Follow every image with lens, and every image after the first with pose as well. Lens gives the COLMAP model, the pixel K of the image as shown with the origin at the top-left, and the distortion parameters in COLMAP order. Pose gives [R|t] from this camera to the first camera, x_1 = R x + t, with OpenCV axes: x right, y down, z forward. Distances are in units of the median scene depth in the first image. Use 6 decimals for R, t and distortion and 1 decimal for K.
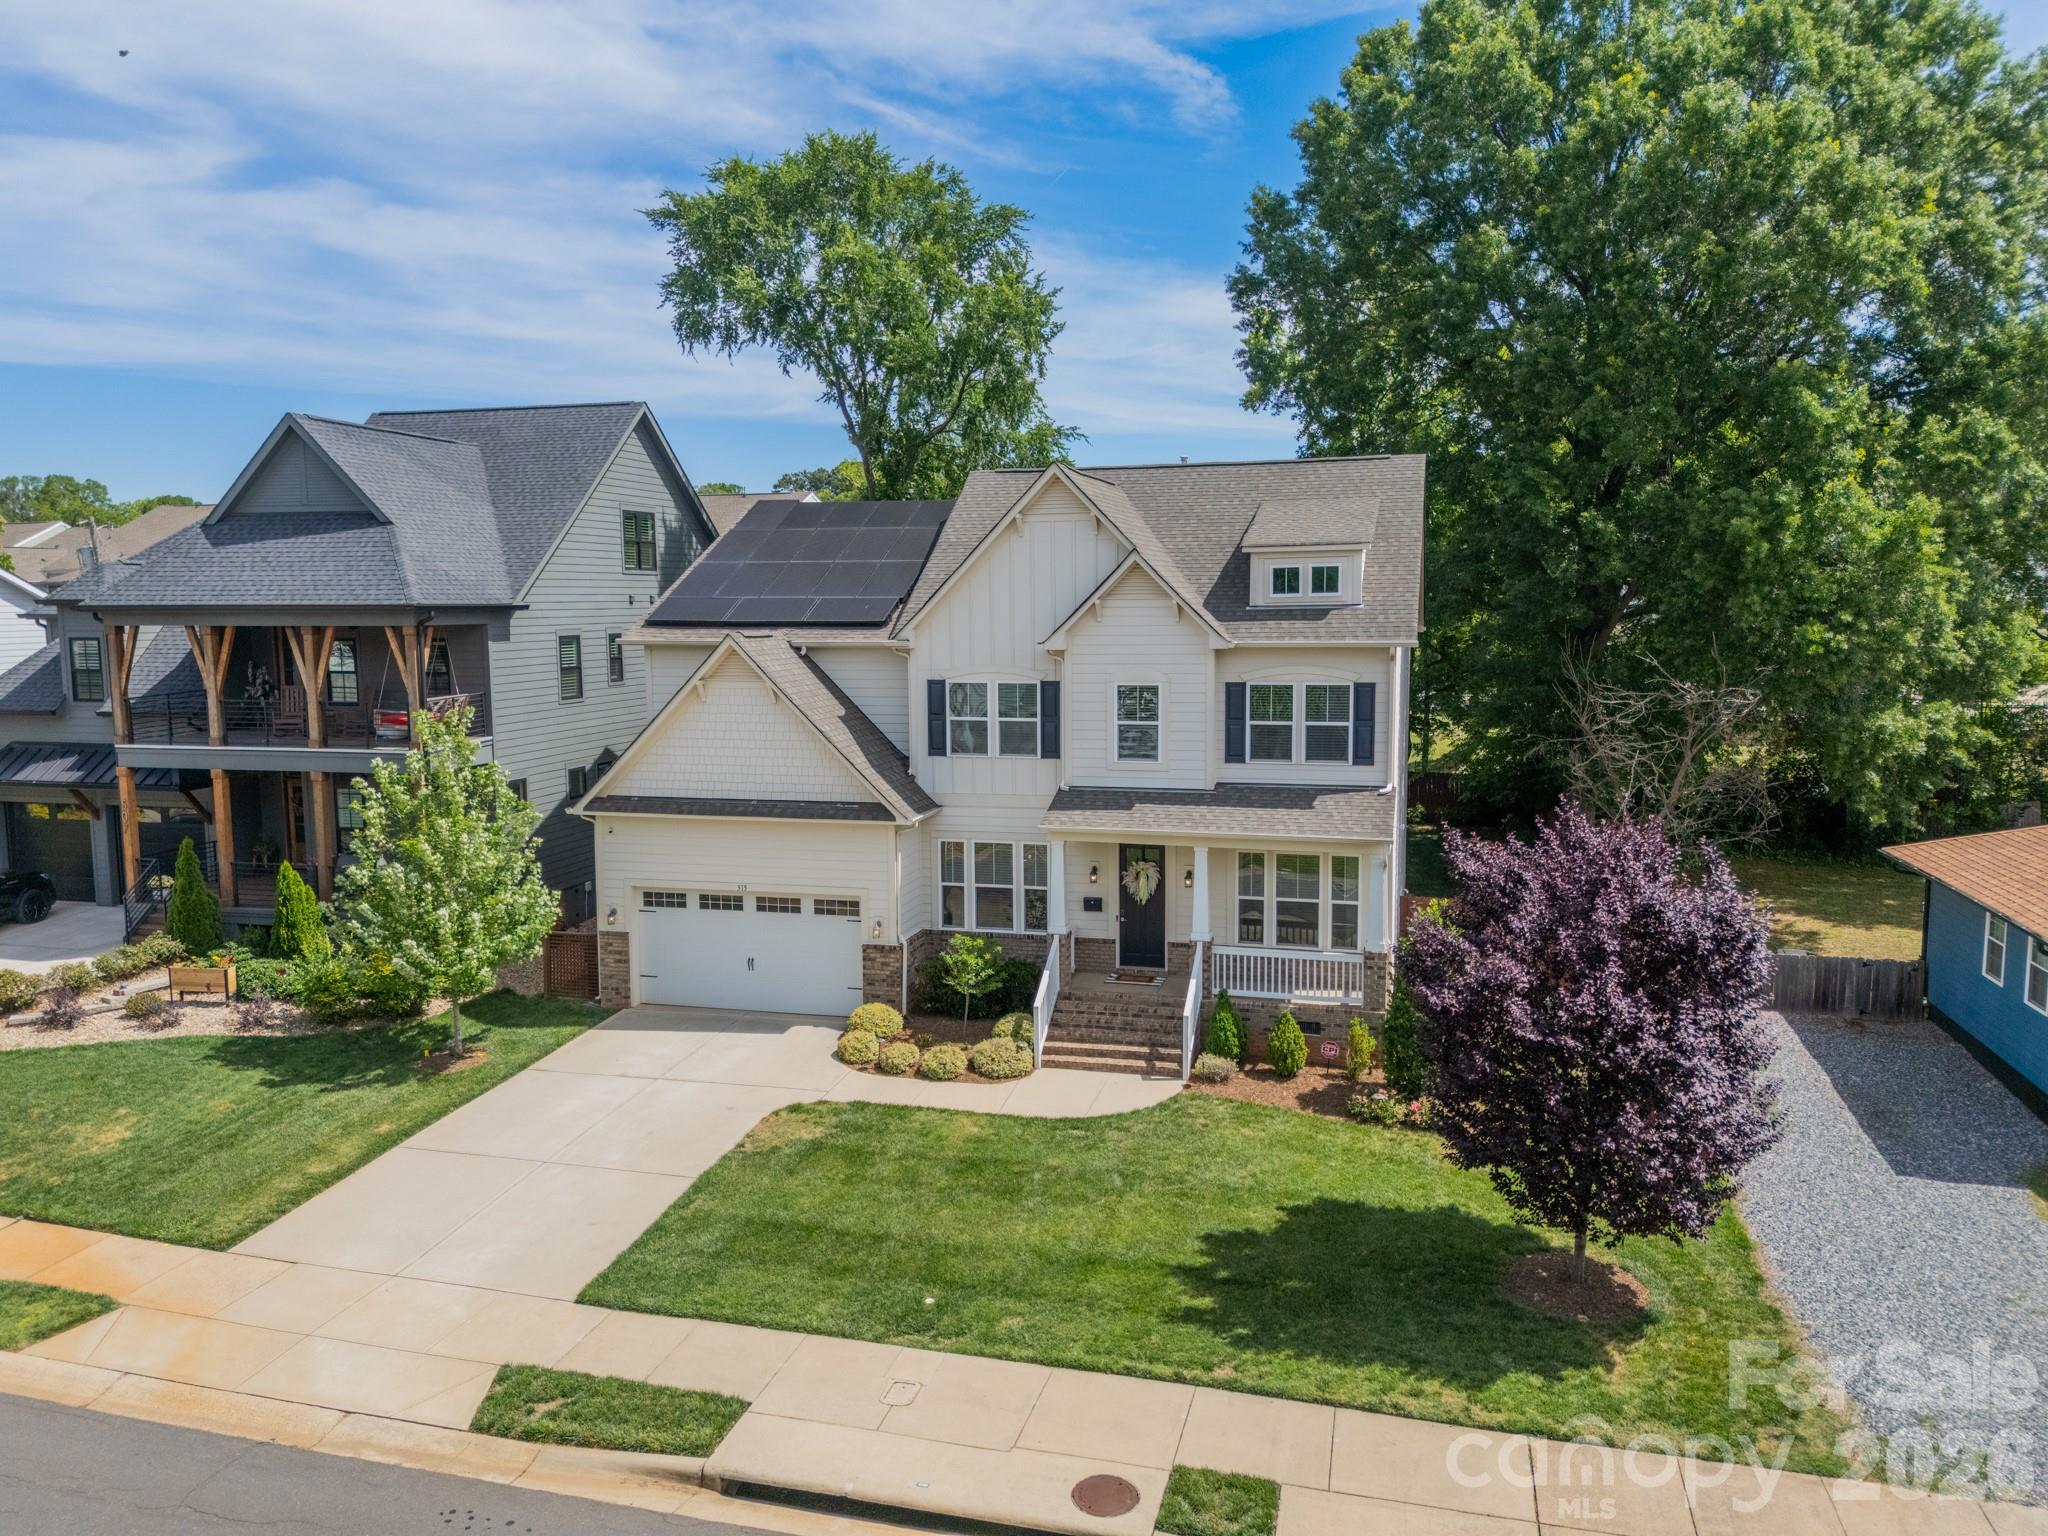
lens RADIAL K [[1520.0, 0, 1024.0], [0, 1520.0, 768.0], [0, 0, 1]] dist [0.035052, -0.007597]
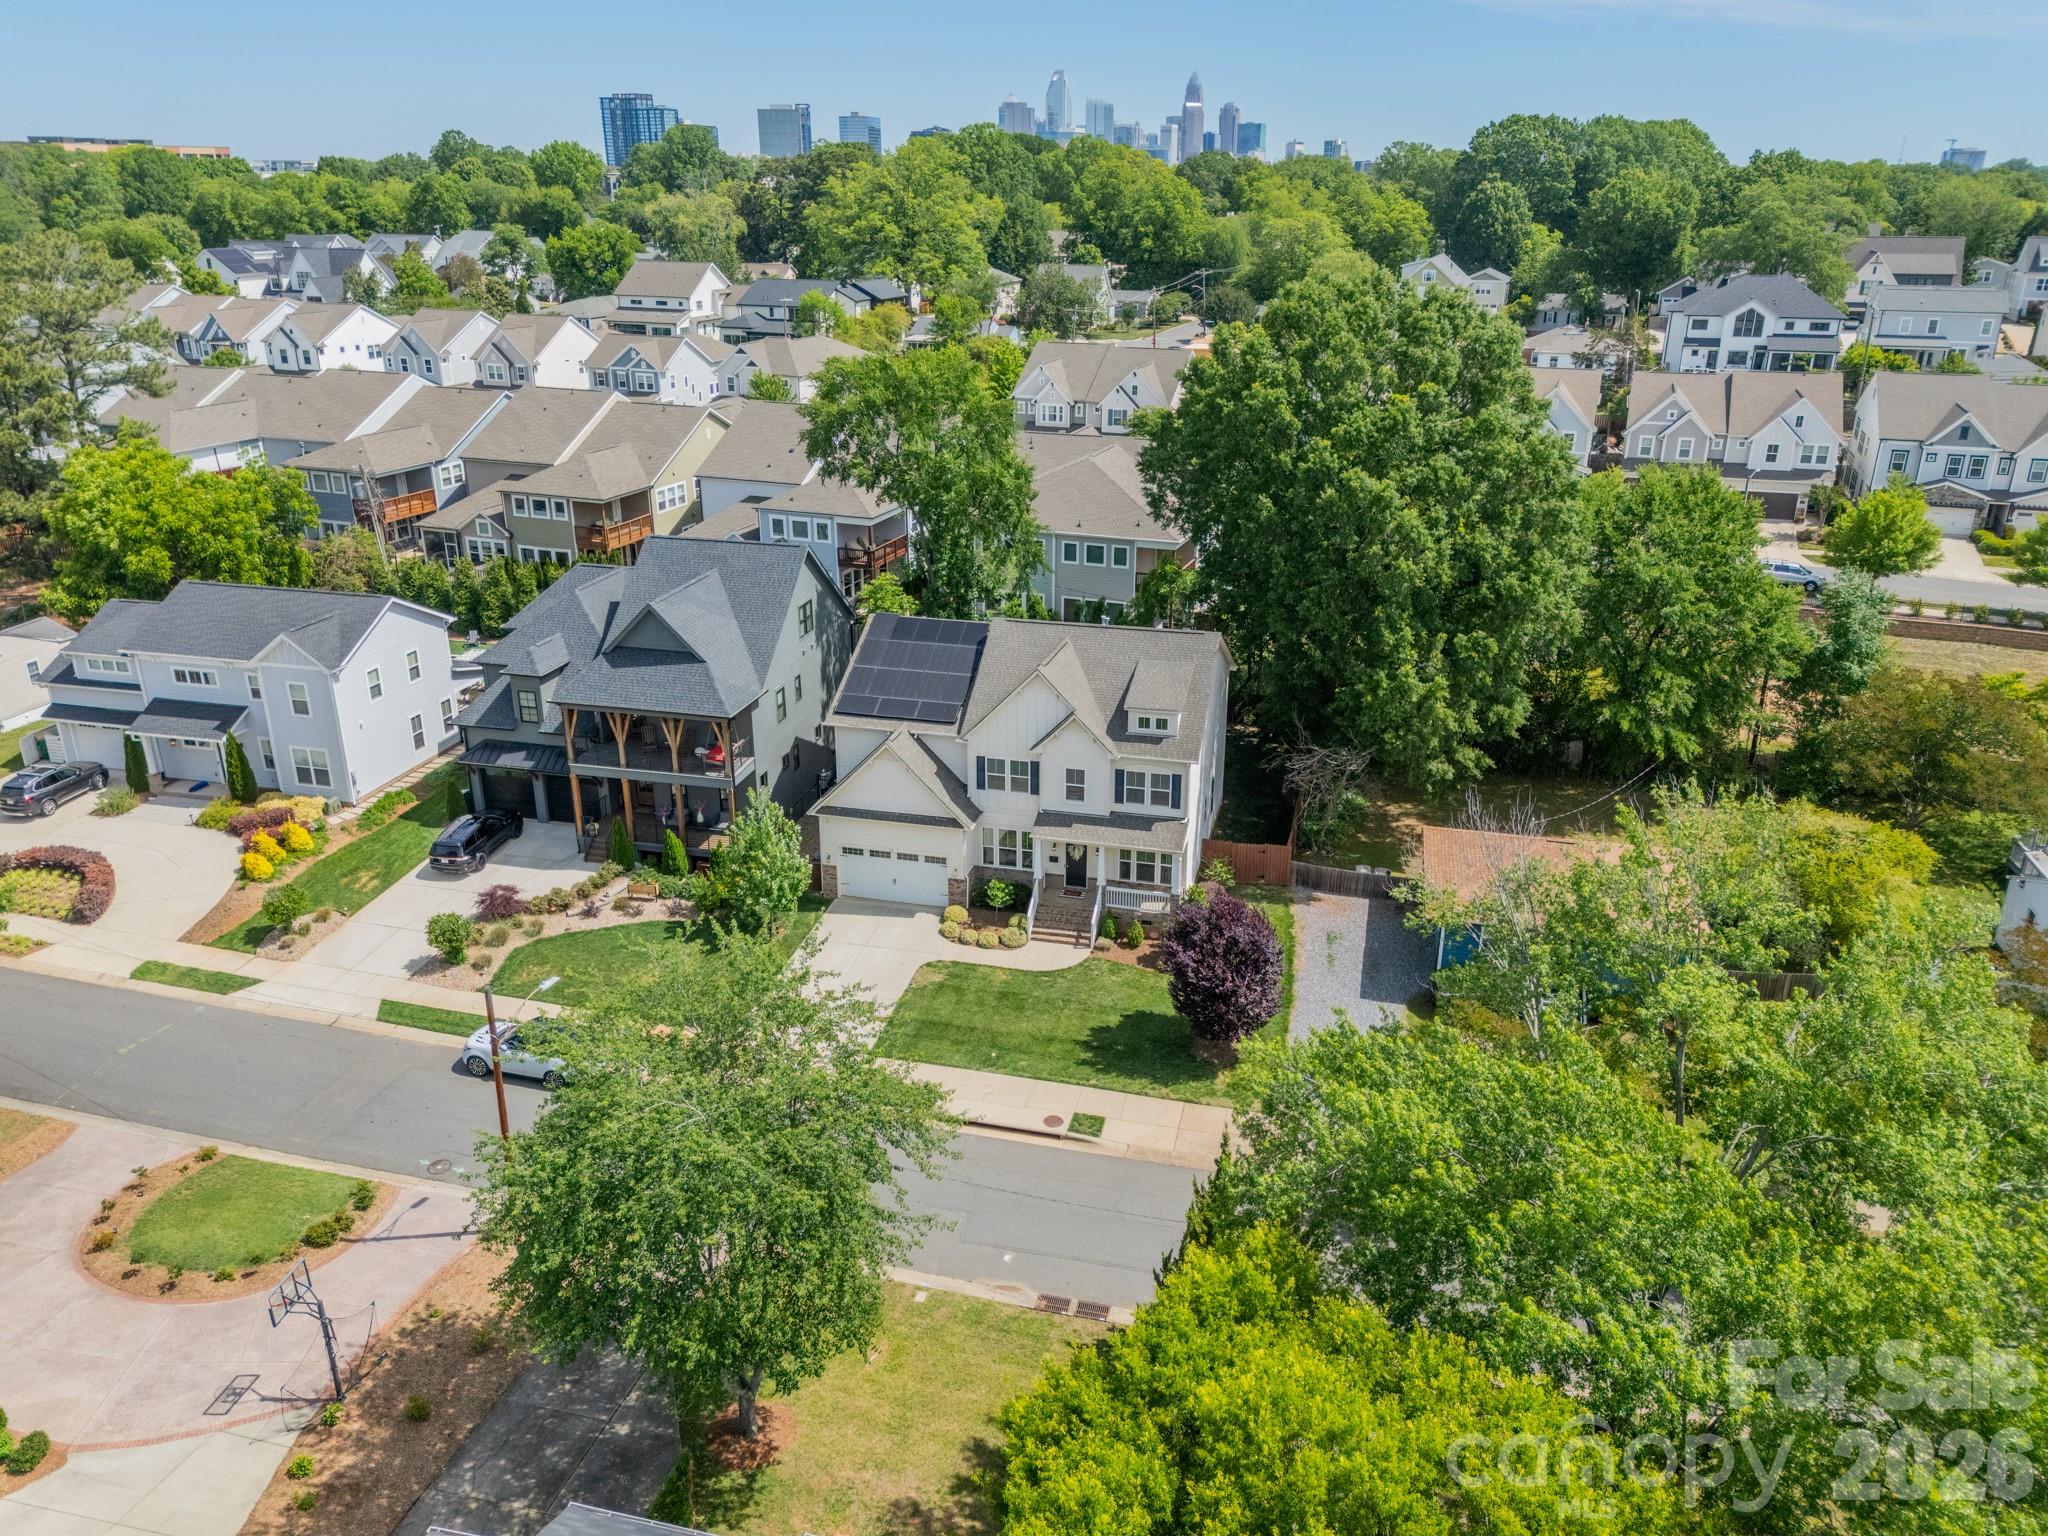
lens RADIAL K [[1520.0, 0, 1024.0], [0, 1520.0, 768.0], [0, 0, 1]] dist [0.035052, -0.007597]
pose [[0.999756, 0.000109, 0.022100, -0.046736], [-0.005749, 0.966845, 0.255300, -0.611659], [-0.021339, -0.255365, 0.966609, -1.103572]]
